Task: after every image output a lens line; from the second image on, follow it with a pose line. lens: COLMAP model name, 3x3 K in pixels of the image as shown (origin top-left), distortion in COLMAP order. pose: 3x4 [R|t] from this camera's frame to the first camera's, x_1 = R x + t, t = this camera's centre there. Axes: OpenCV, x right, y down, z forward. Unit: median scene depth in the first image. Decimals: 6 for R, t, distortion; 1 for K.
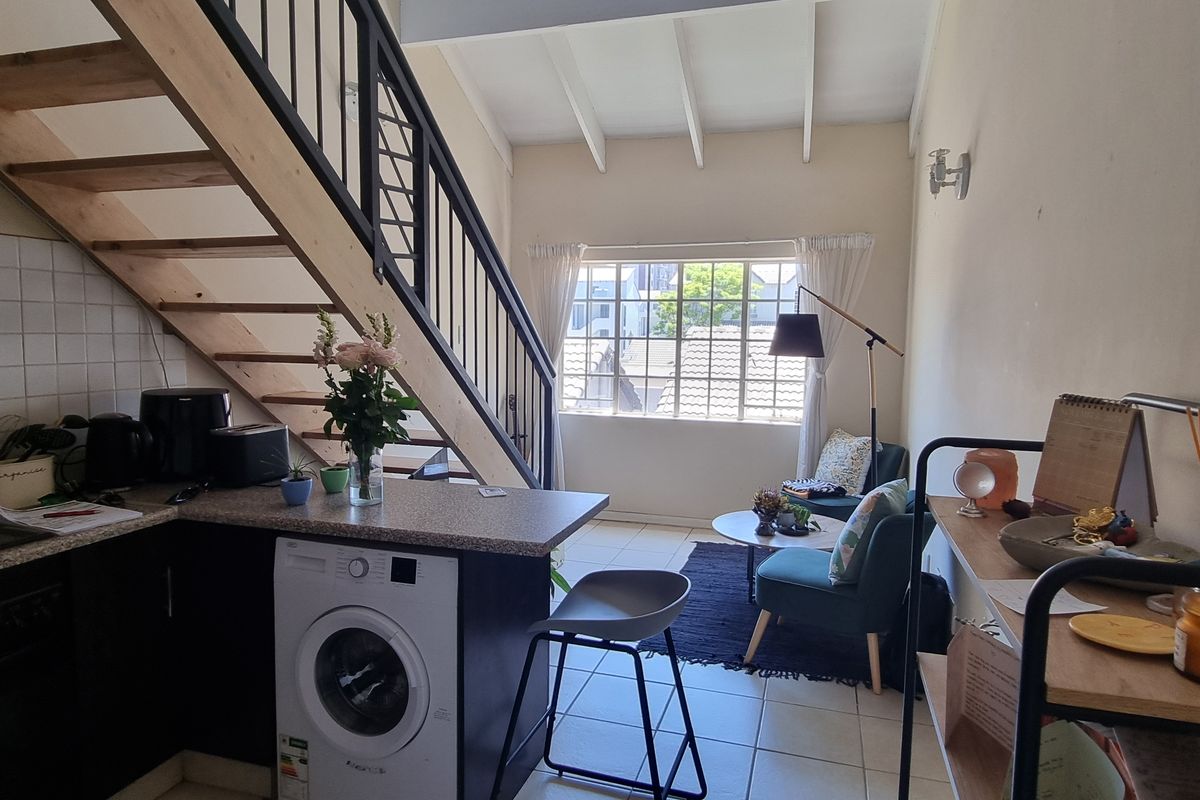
lens RADIAL K [[725.5, 0, 601.3], [0, 725.5, 394.8], [0, 0, 1]] dist [0.002081, -0.003918]
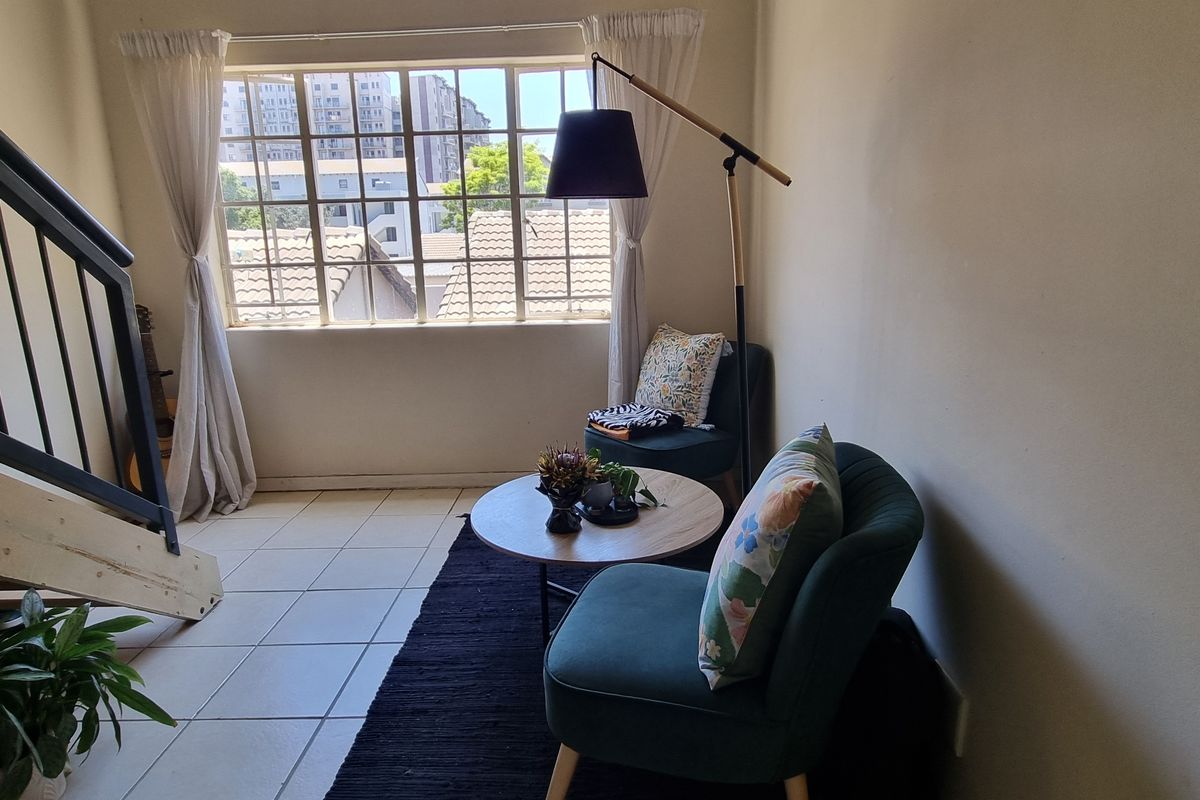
lens RADIAL K [[725.5, 0, 599.3], [0, 725.5, 400.2], [0, 0, 1]] dist [0.002081, -0.003918]
pose [[0.962831, -0.100669, 0.250643, 0.103823], [0.062817, 0.985963, 0.154697, 0.009611], [-0.262698, -0.133202, 0.955640, 0.402128]]
